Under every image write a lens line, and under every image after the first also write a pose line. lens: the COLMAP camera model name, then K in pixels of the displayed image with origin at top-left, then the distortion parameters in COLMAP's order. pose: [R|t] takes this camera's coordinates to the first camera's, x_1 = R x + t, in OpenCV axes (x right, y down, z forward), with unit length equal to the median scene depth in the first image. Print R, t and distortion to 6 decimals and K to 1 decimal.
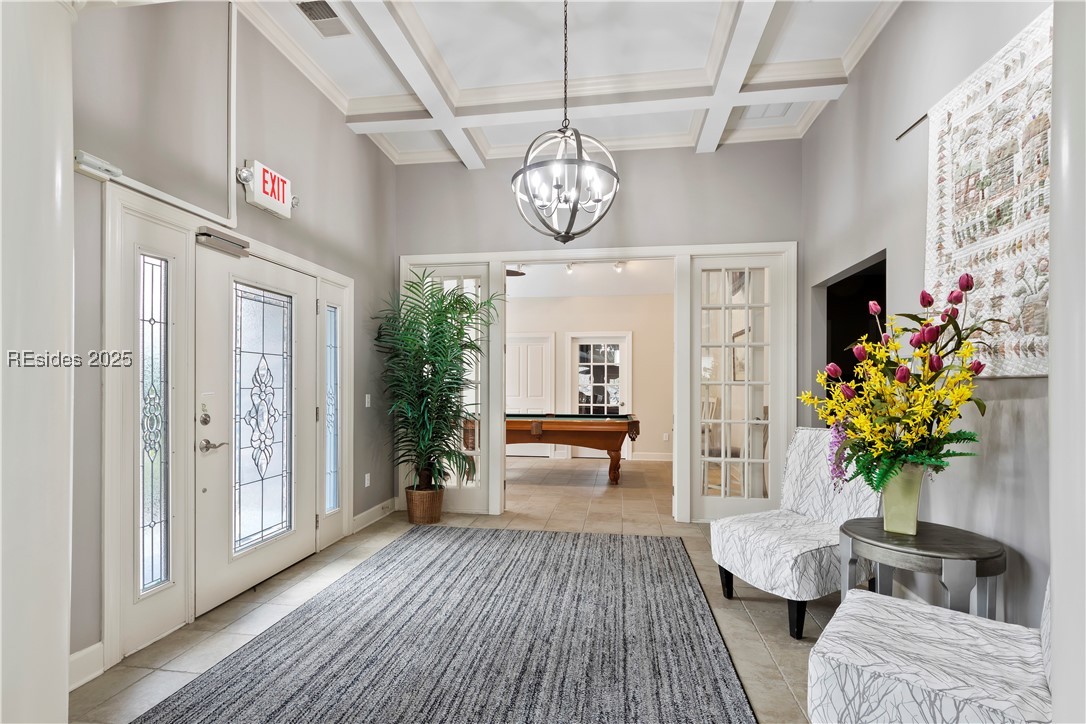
lens RADIAL K [[499.5, 0, 540.1], [0, 499.5, 387.9], [0, 0, 1]] dist [0.004595, 0.000075]
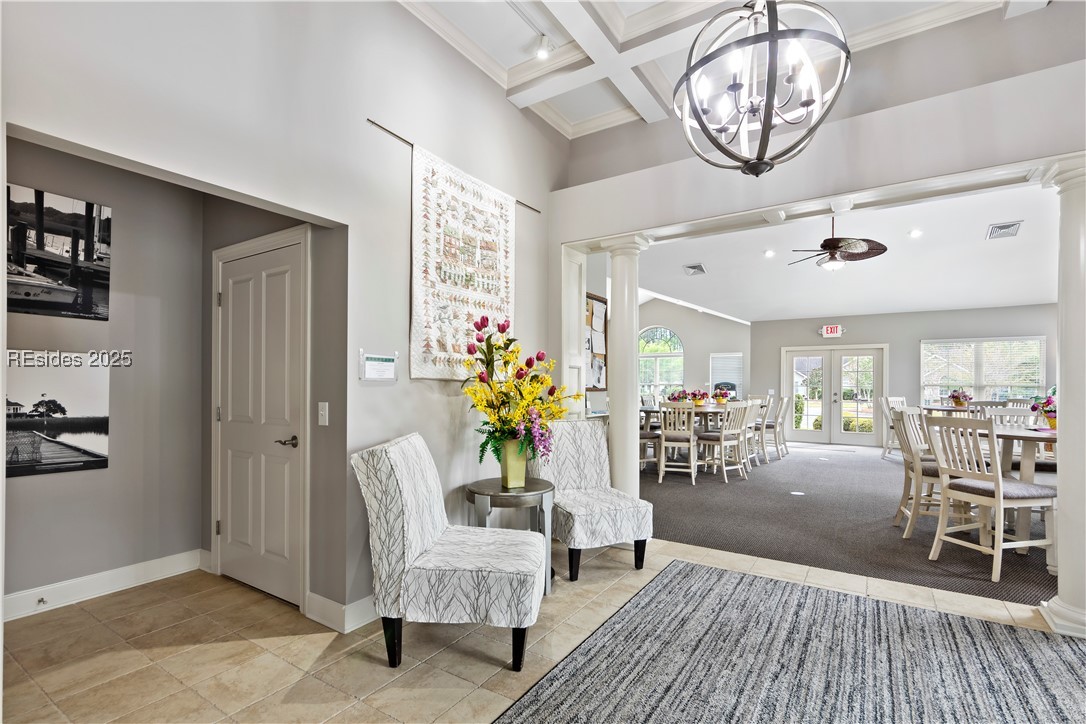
lens RADIAL K [[499.5, 0, 545.2], [0, 499.5, 378.3], [0, 0, 1]] dist [0.004595, 0.000075]
pose [[-0.912172, -0.004472, 0.409783, 0.038704], [-0.007410, 0.999957, -0.005582, -0.018357], [-0.409740, -0.008129, -0.912166, 2.064427]]
